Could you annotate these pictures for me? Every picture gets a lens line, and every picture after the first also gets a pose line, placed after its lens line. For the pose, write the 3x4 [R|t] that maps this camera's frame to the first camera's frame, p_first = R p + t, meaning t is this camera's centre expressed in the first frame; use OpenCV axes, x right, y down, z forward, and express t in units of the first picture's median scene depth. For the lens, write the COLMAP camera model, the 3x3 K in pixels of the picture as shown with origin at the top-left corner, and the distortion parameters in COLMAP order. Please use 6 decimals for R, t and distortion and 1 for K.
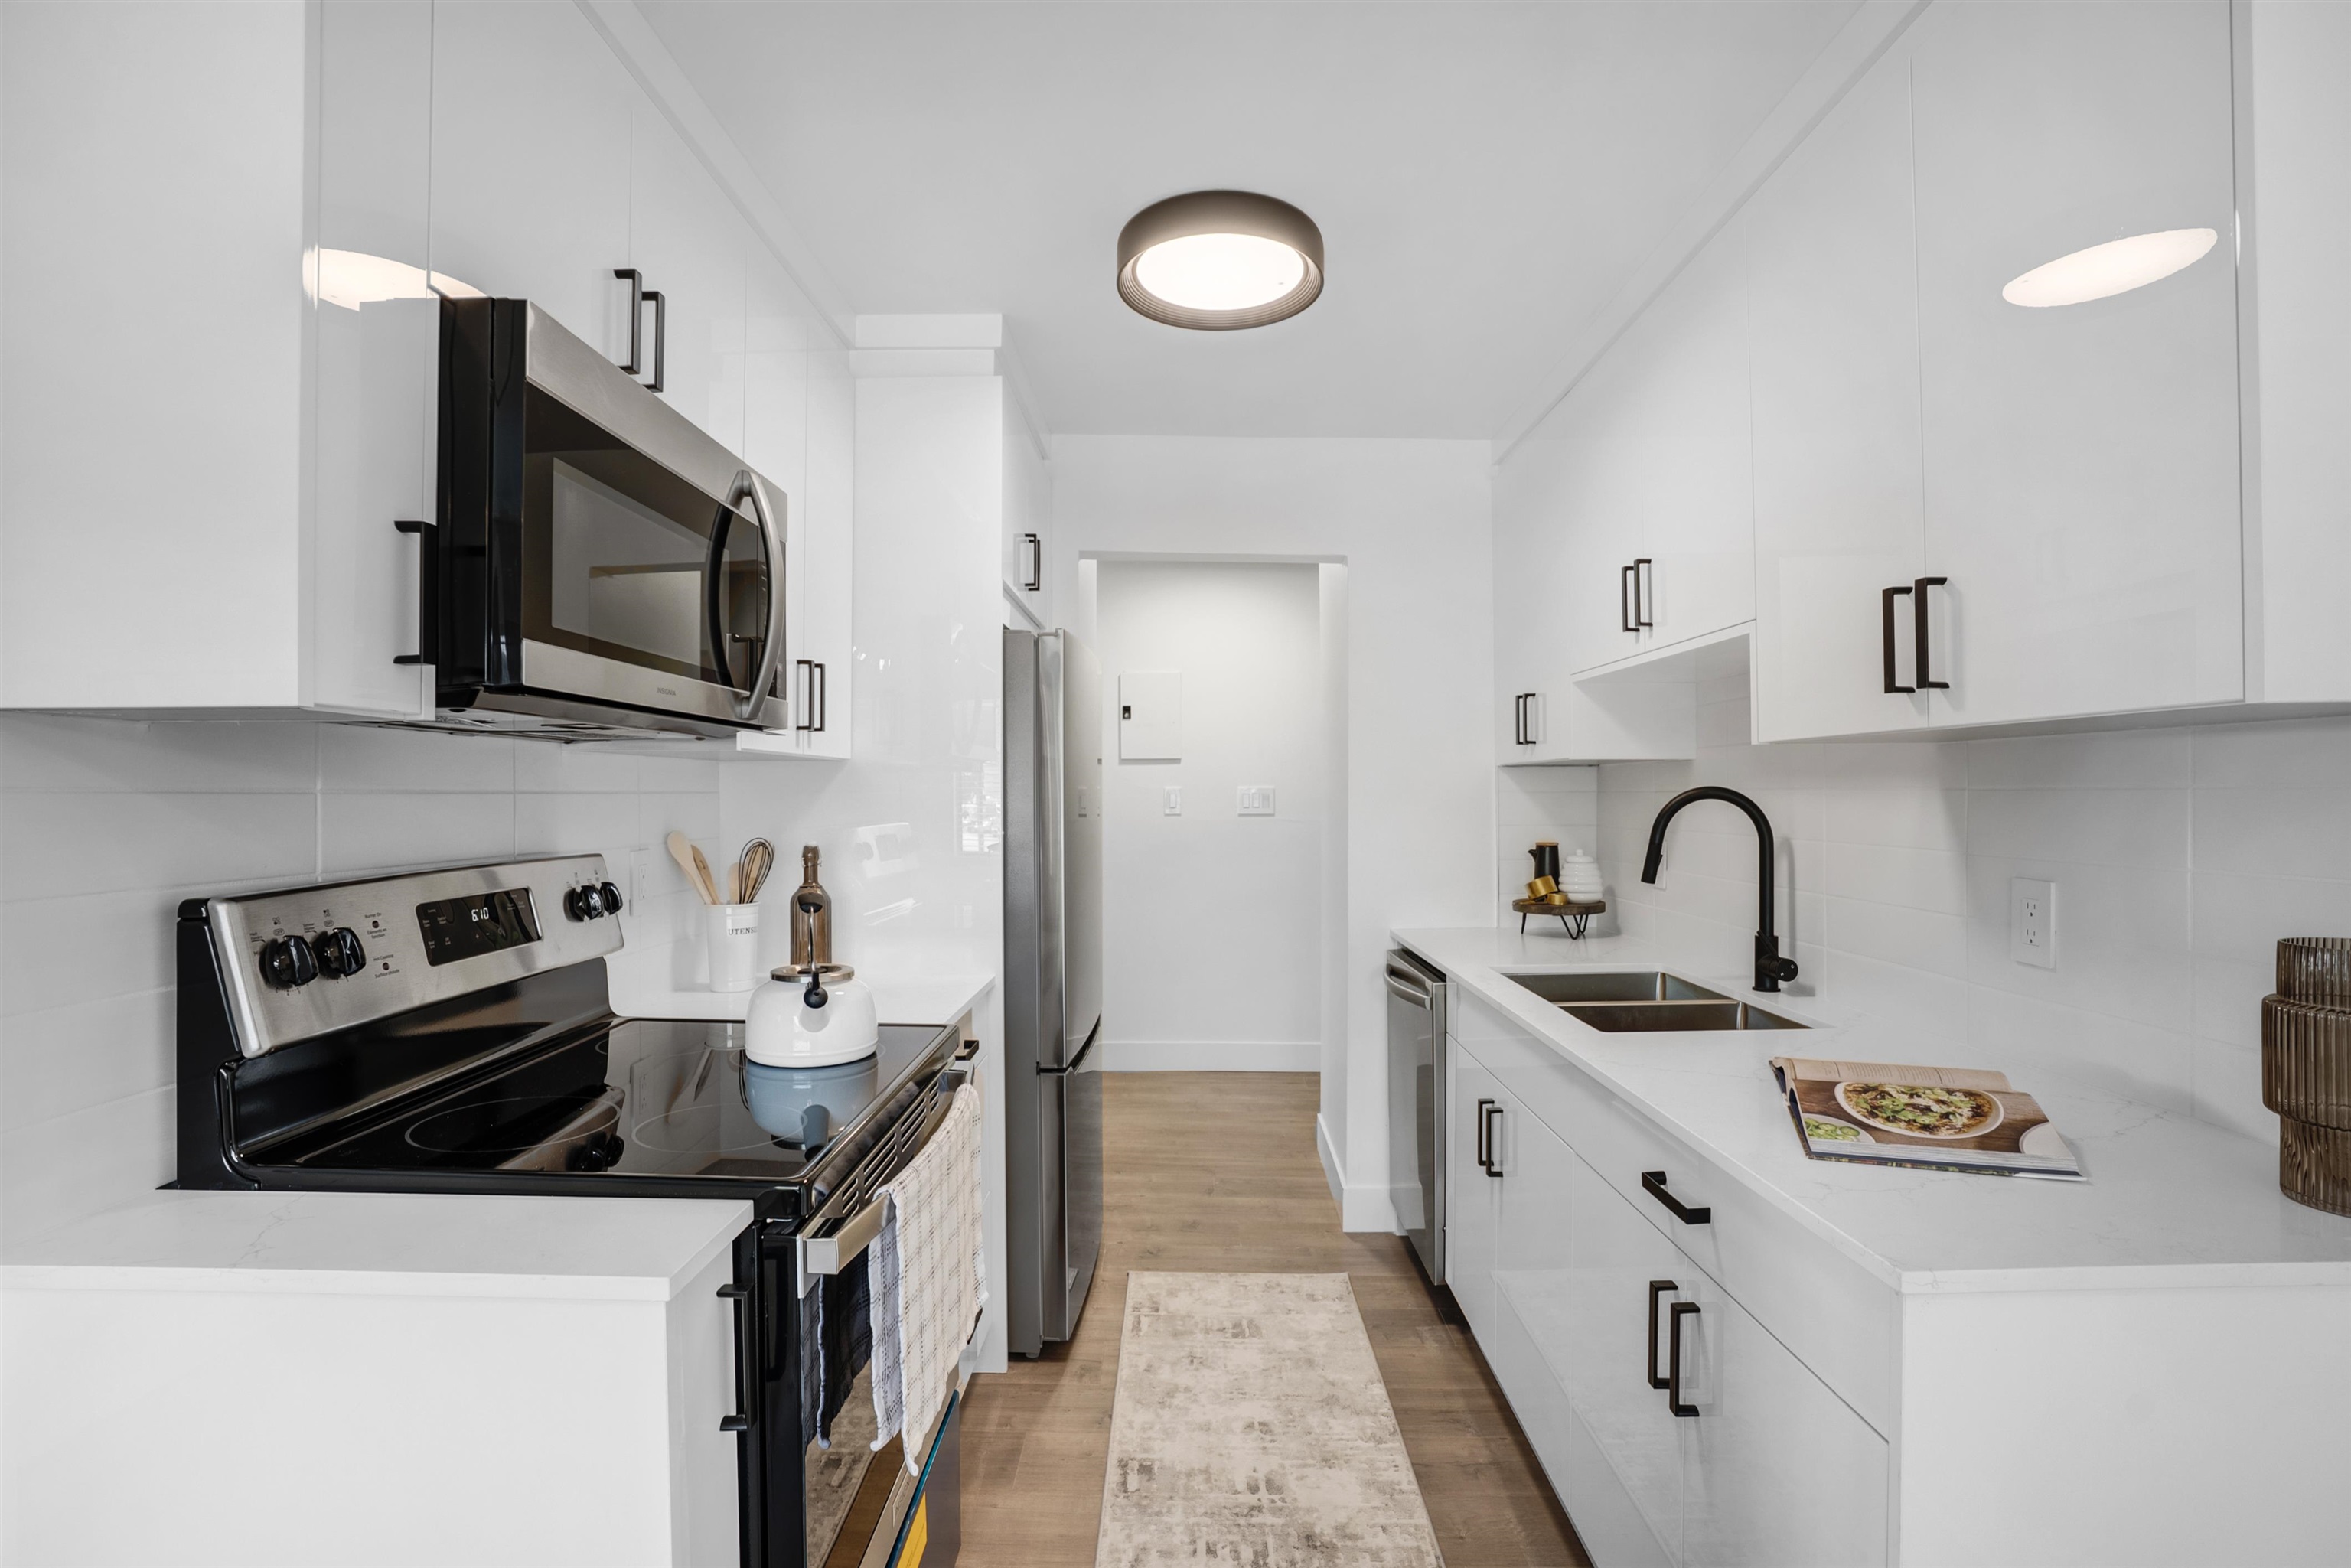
lens RADIAL K [[1132.9, 0, 1164.5], [0, 1132.9, 784.5], [0, 0, 1]] dist [-0.073776, 0.032029]
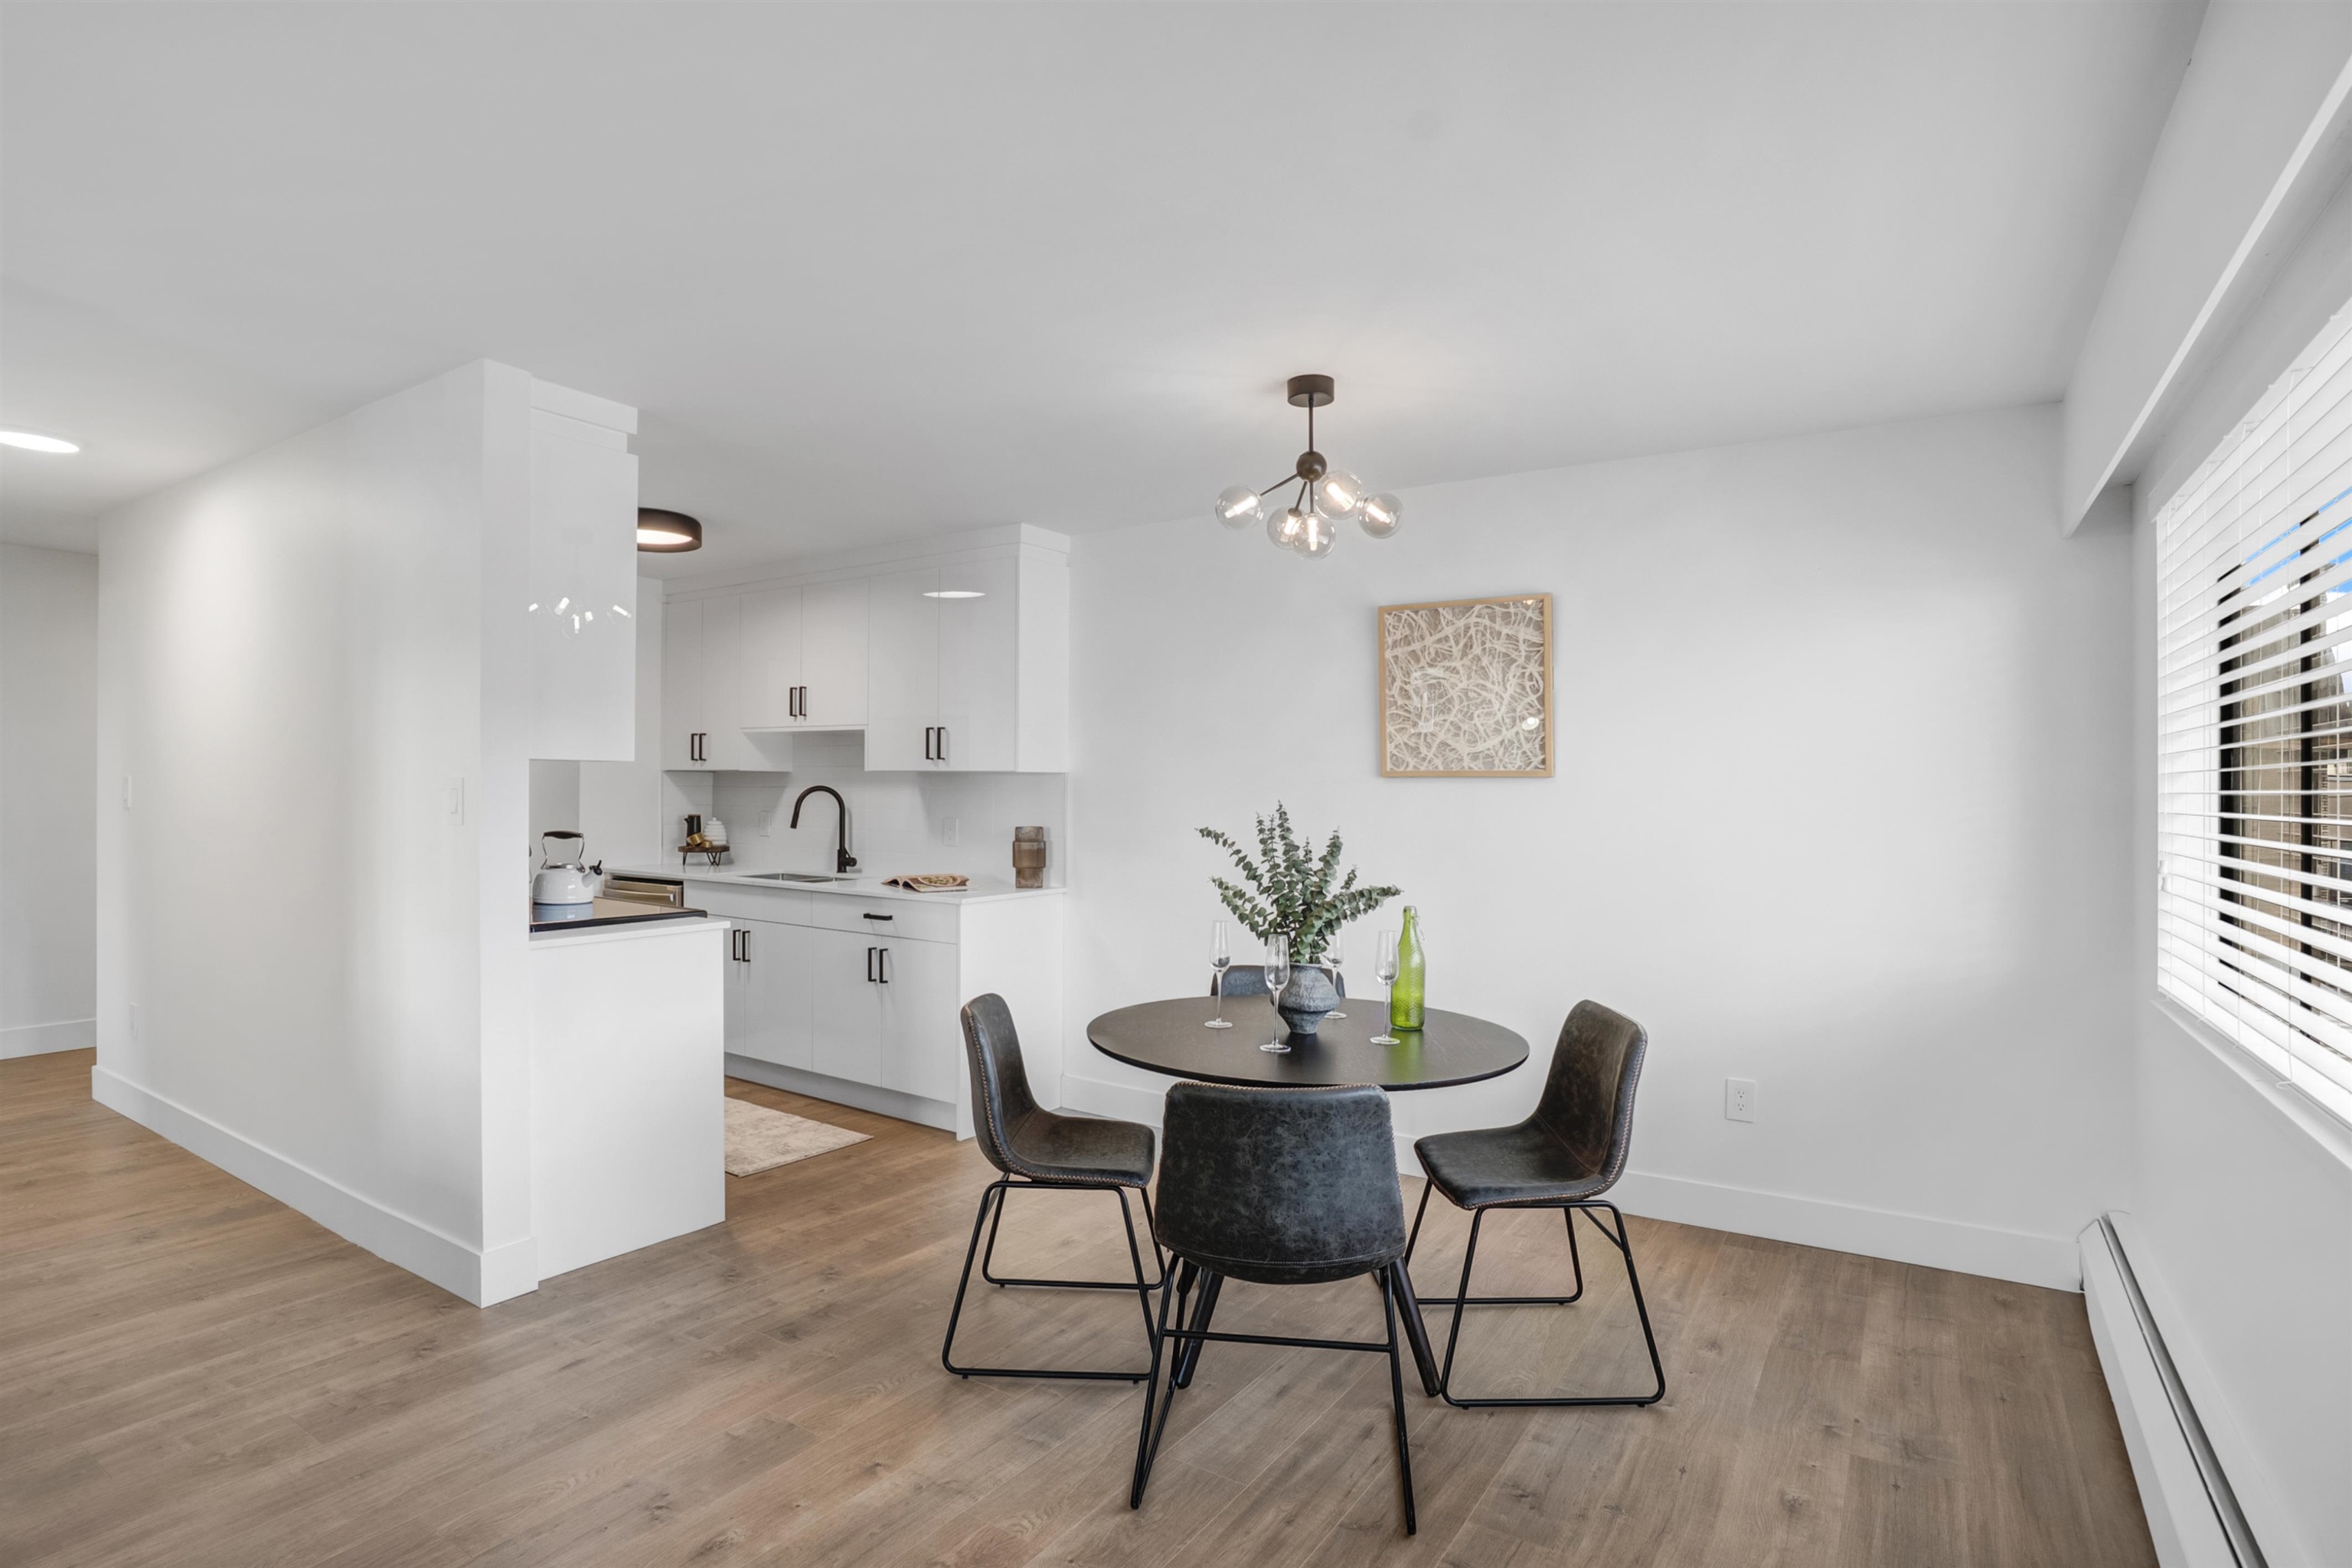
lens RADIAL K [[1117.7, 0, 1161.8], [0, 1117.7, 787.5], [0, 0, 1]] dist [-0.077852, 0.031366]
pose [[0.534590, 0.012477, 0.845019, -1.076713], [-0.020204, 0.999794, -0.001980, -0.004446], [-0.844870, -0.016014, 0.534732, -0.828225]]
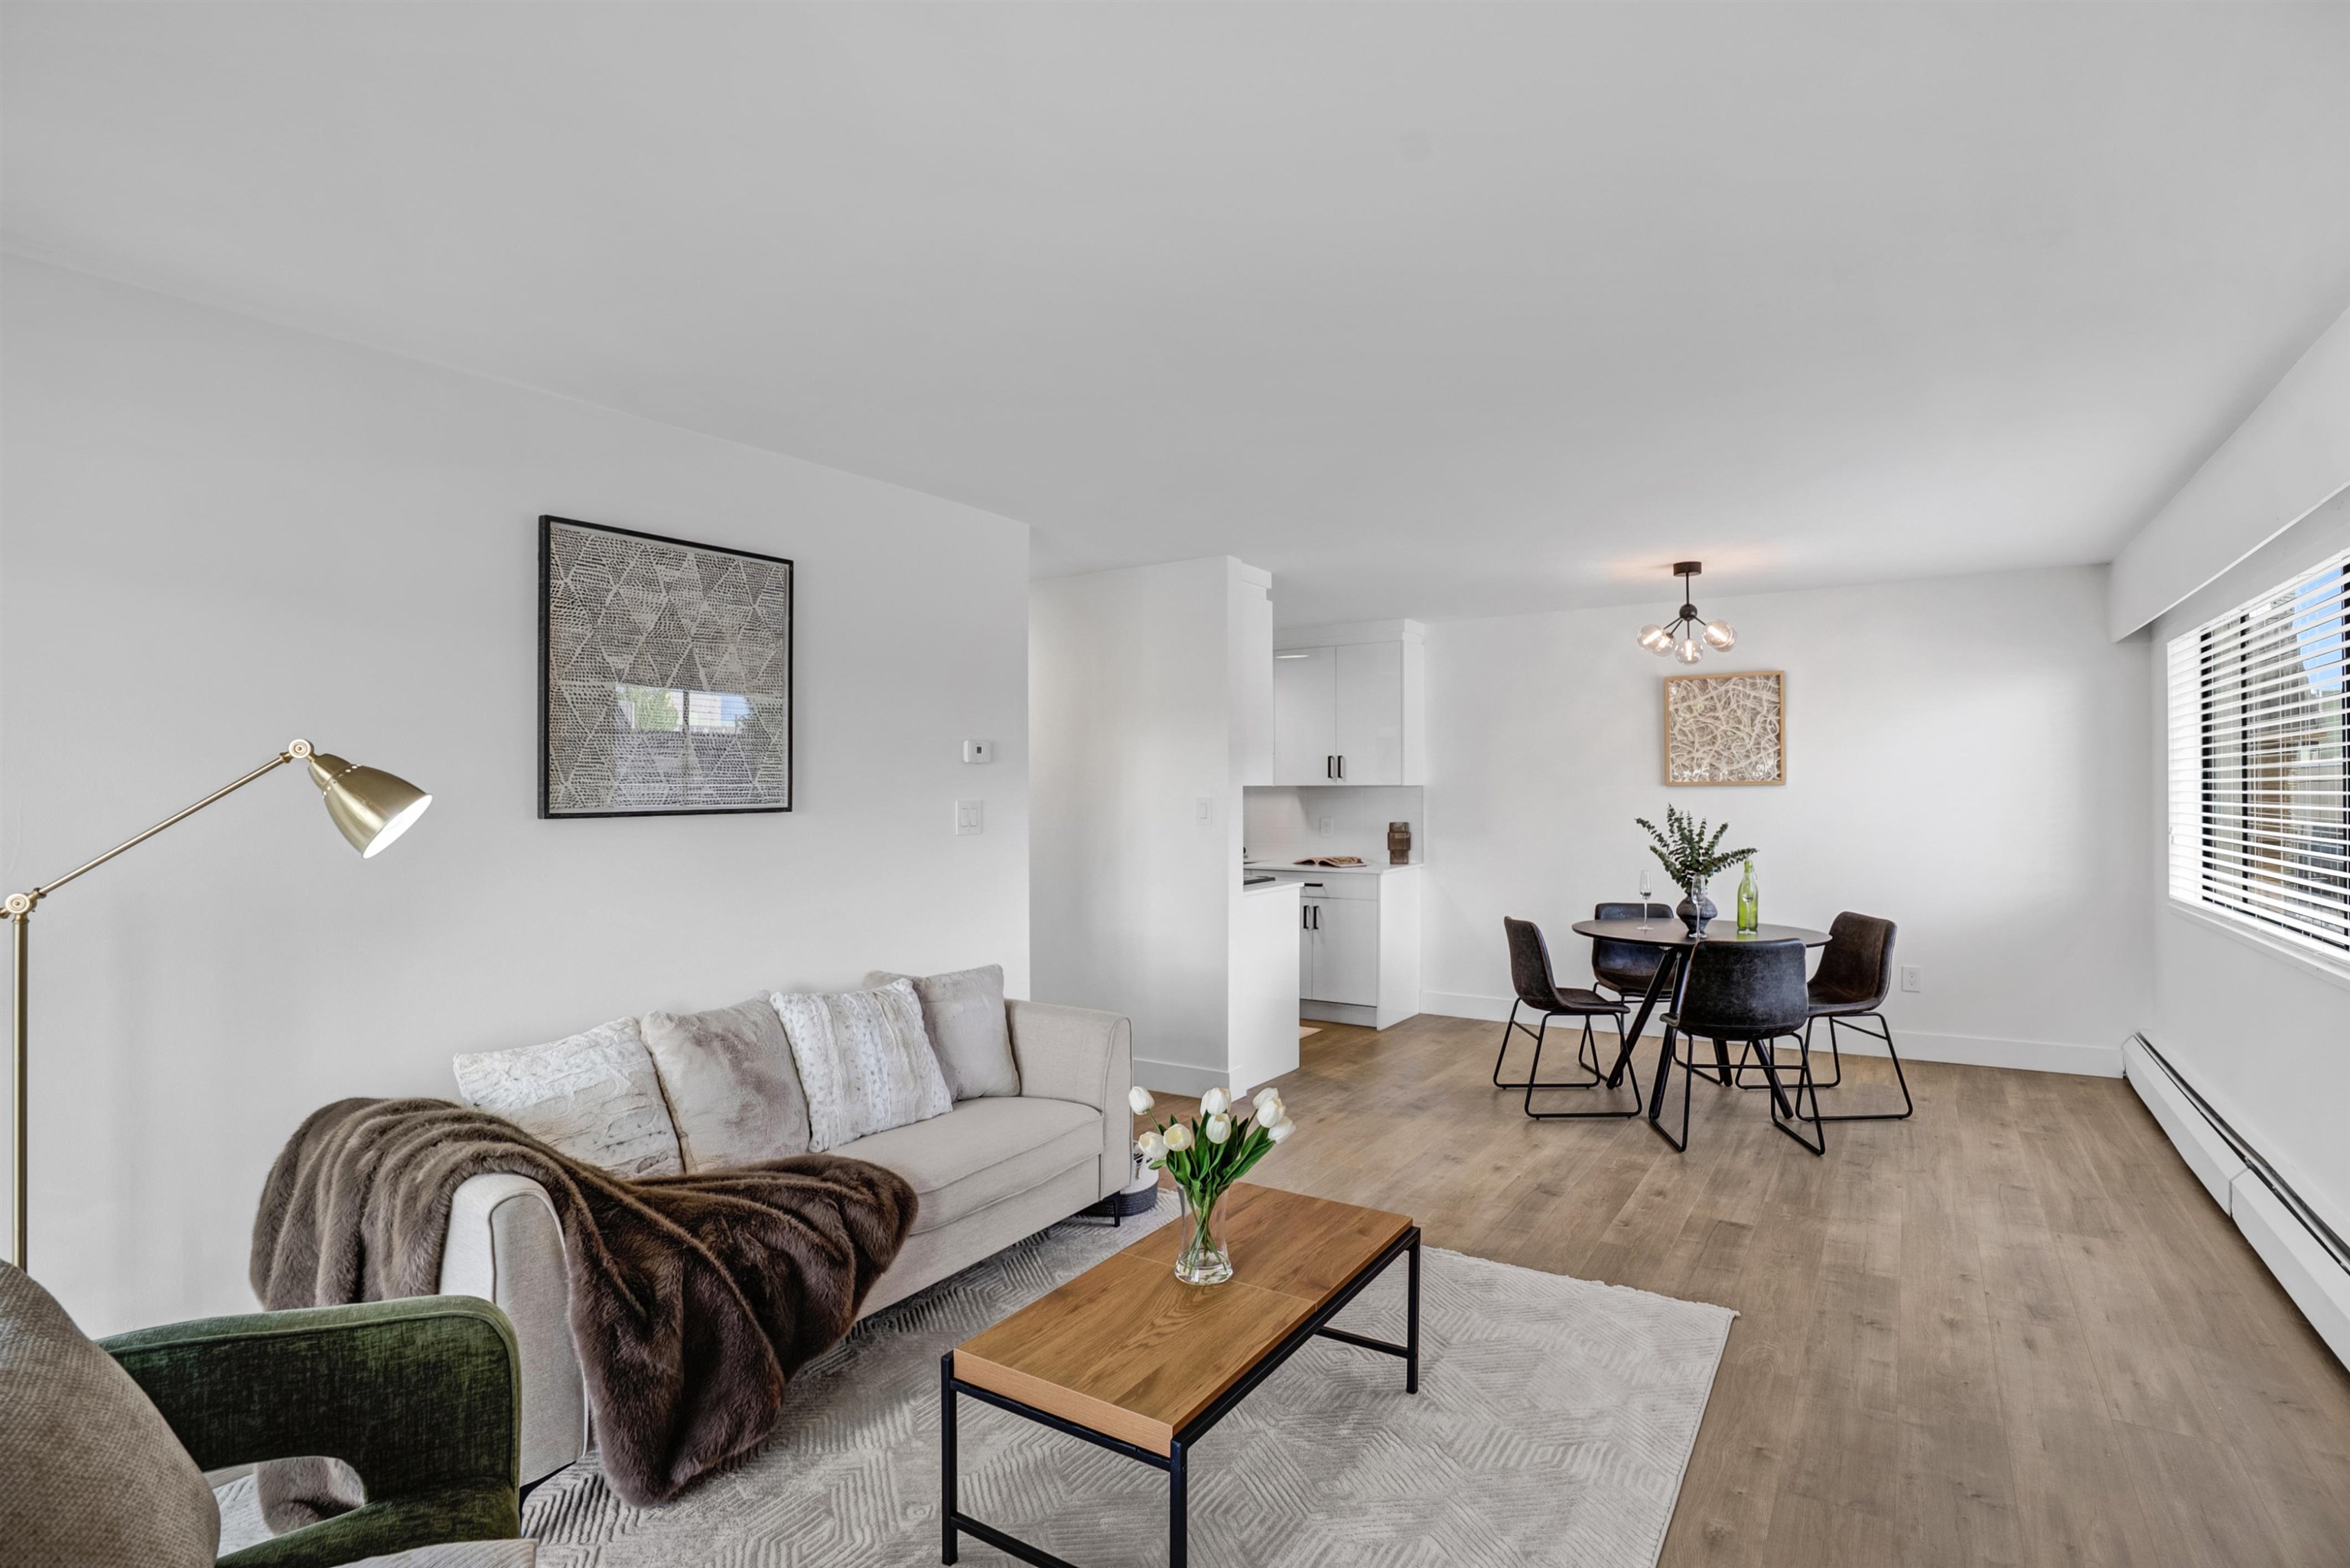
lens RADIAL K [[1076.6, 0, 1165.7], [0, 1076.6, 805.5], [0, 0, 1]] dist [-0.076443, 0.028712]
pose [[0.543285, -0.009034, 0.839500, -2.224384], [-0.003493, 0.999909, 0.013020, -0.012579], [-0.839541, -0.010006, 0.543204, -0.576337]]
